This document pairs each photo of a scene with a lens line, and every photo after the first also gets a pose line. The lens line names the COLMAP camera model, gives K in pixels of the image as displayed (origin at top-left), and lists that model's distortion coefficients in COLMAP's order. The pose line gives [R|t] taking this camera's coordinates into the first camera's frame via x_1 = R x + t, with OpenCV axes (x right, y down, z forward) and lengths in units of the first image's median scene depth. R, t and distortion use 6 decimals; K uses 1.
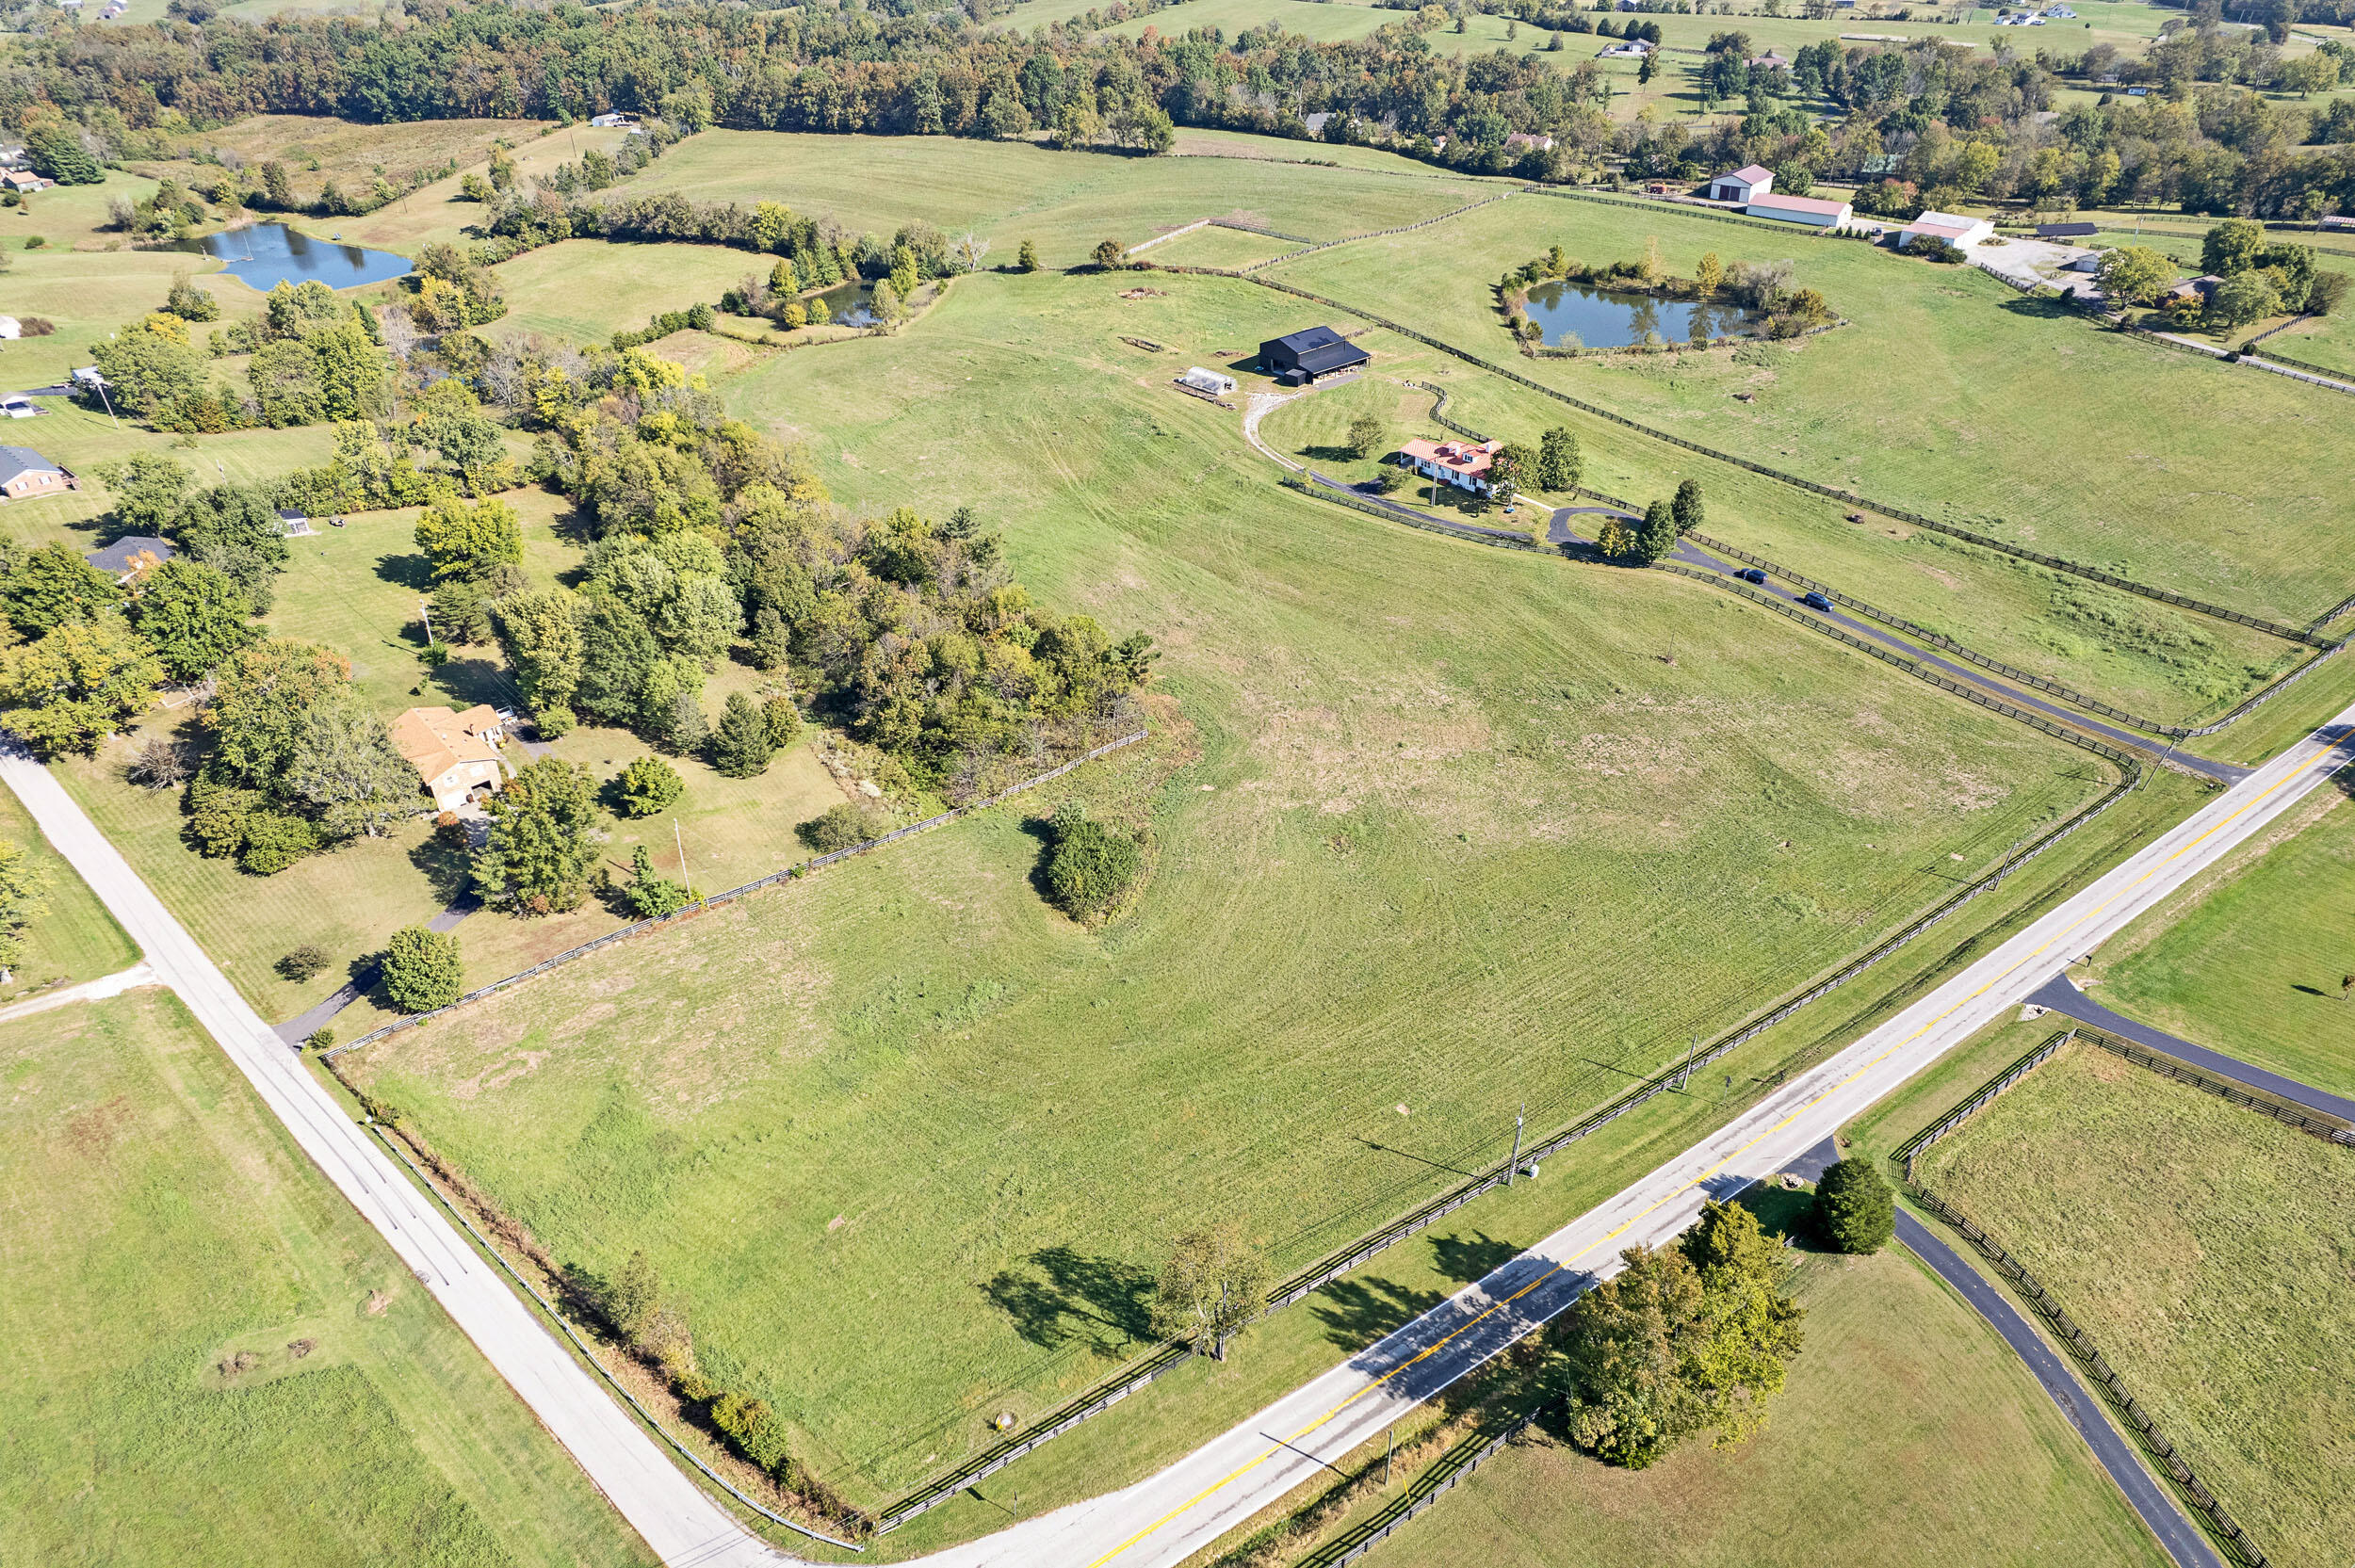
lens RADIAL K [[1516.1, 0, 1177.5], [0, 1516.1, 784.0], [0, 0, 1]] dist [-0.091902, 0.089890]
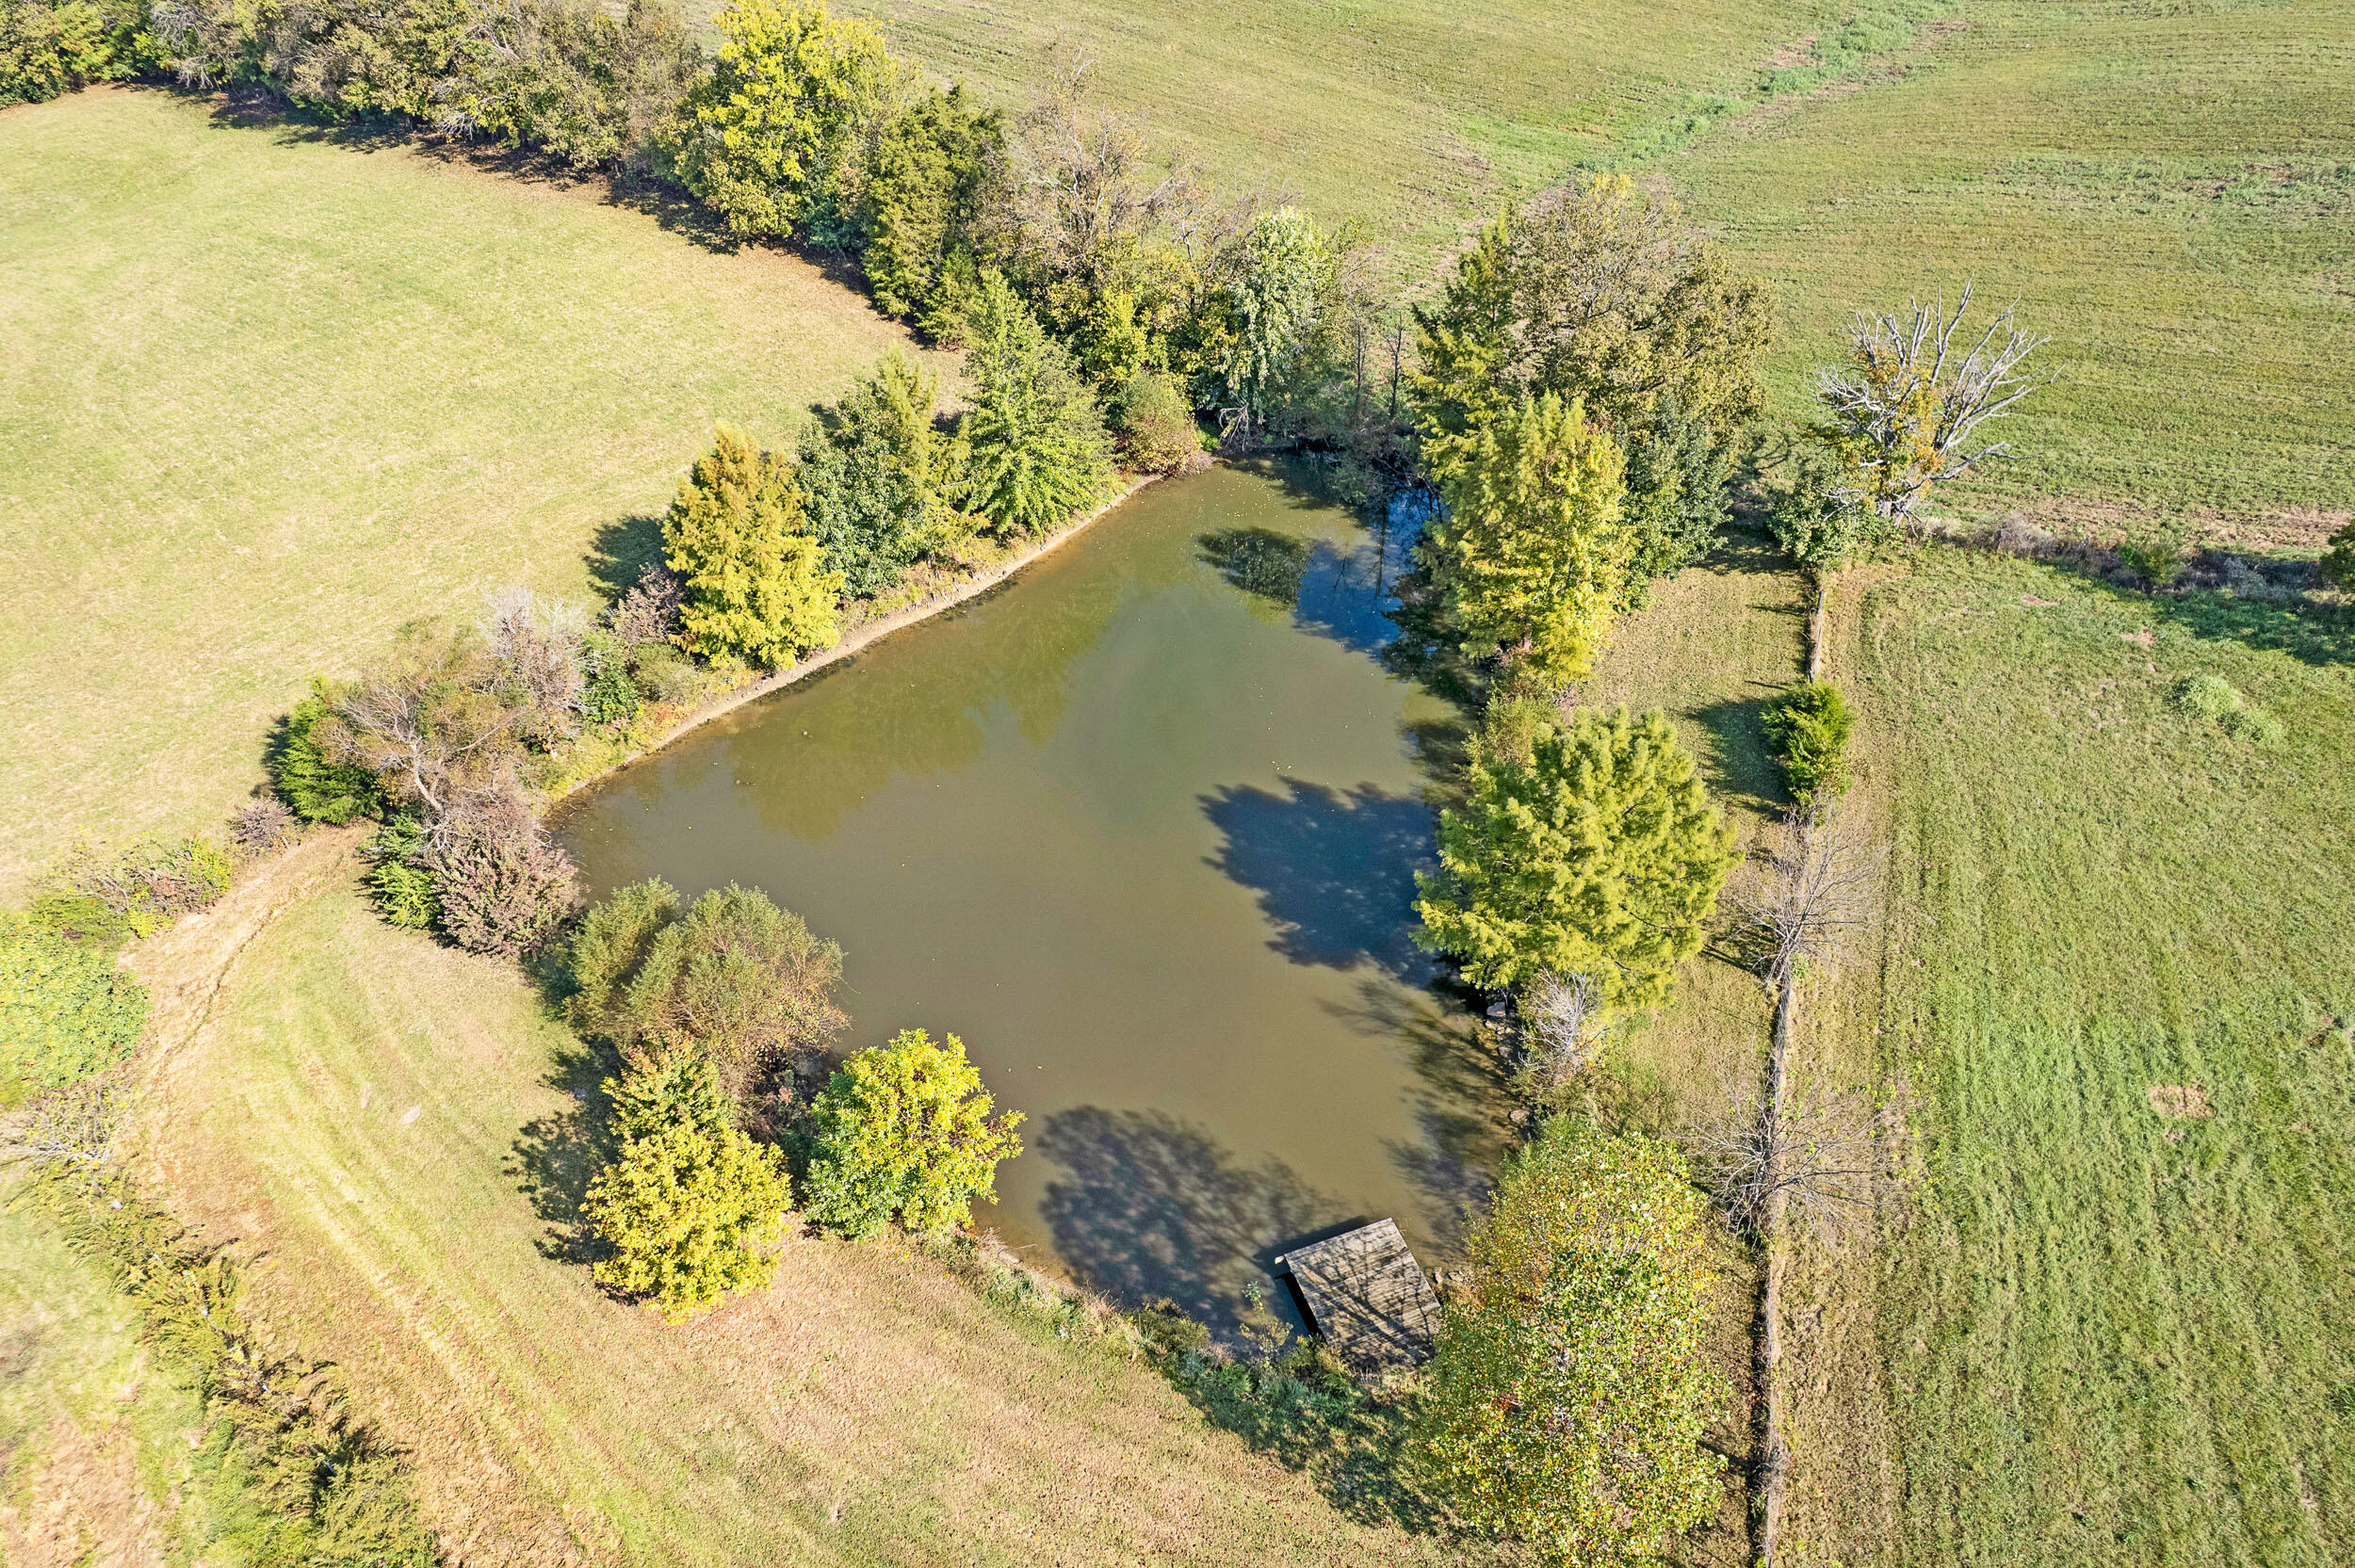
lens RADIAL K [[1516.1, 0, 1177.5], [0, 1516.1, 784.0], [0, 0, 1]] dist [-0.091902, 0.089890]
pose [[0.987776, 0.104040, -0.116083, -0.190231], [-0.089070, 0.987839, 0.127440, -0.322475], [0.127930, -0.115543, 0.985030, 0.814383]]
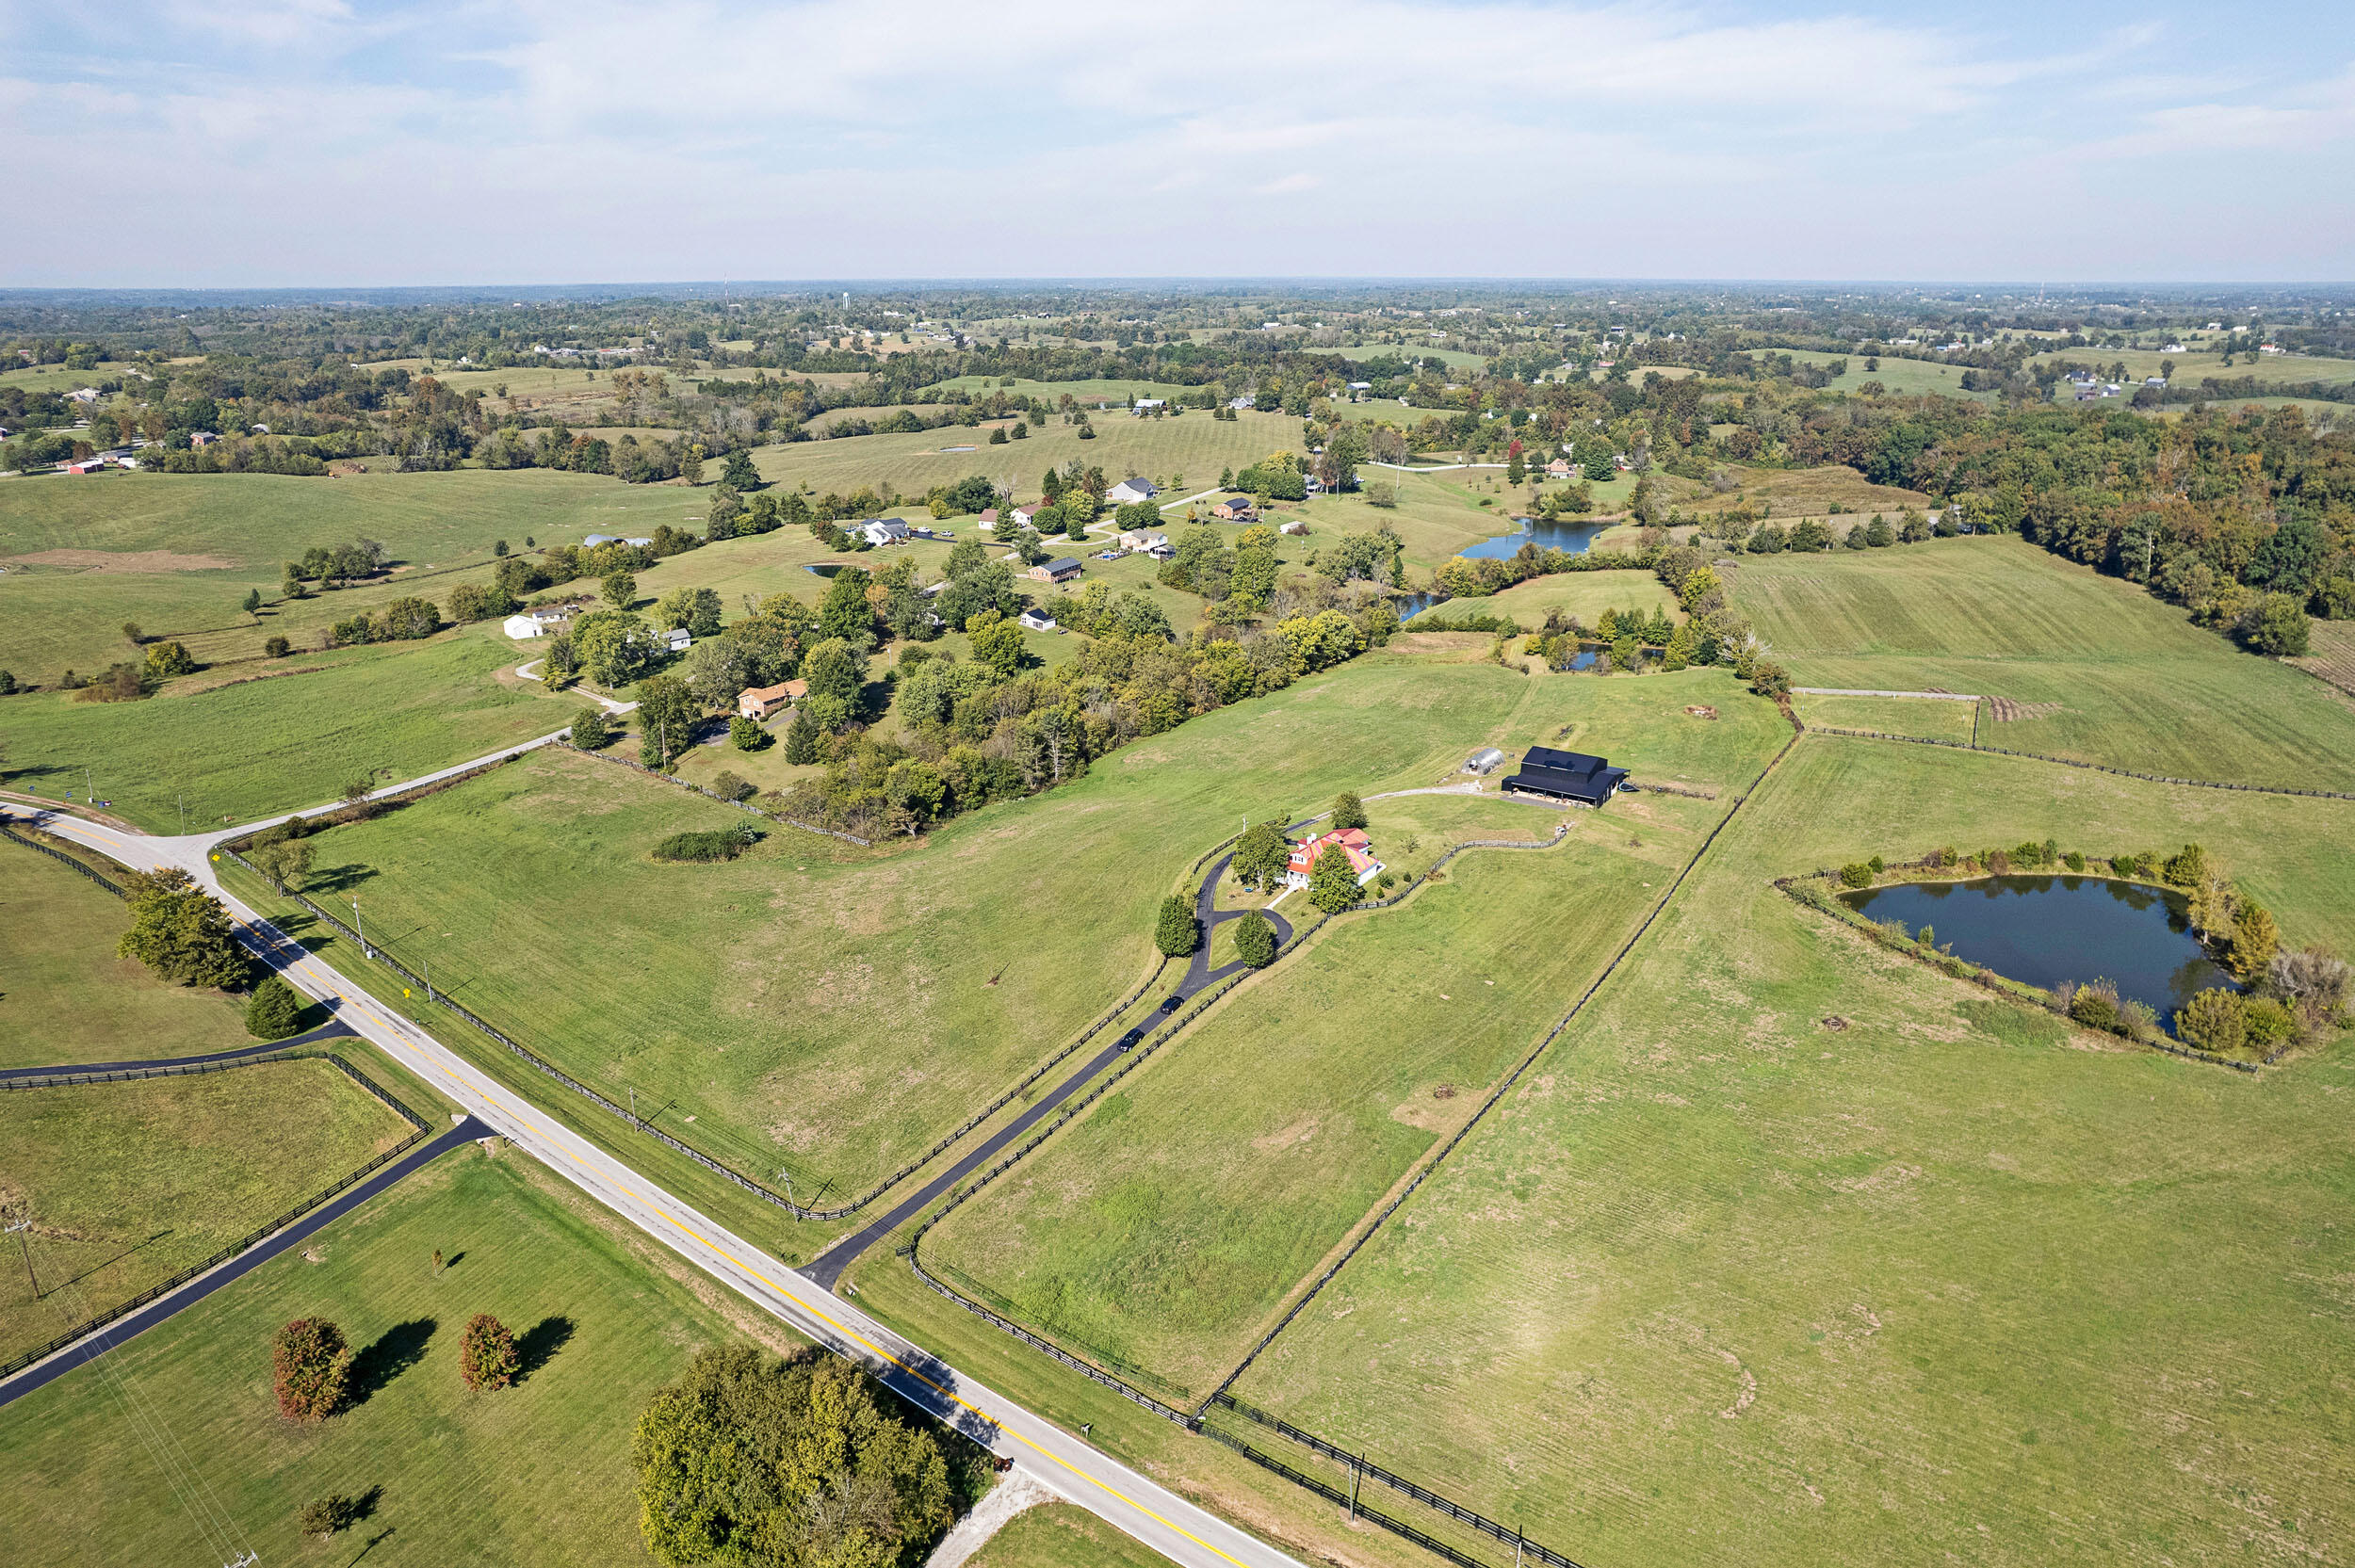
lens RADIAL K [[1516.1, 0, 1177.5], [0, 1516.1, 784.0], [0, 0, 1]] dist [-0.091902, 0.089890]
pose [[0.281794, 0.331427, -0.900416, 0.664365], [-0.520995, 0.840899, 0.146469, -0.221174], [0.805702, 0.427838, 0.409632, 0.309192]]
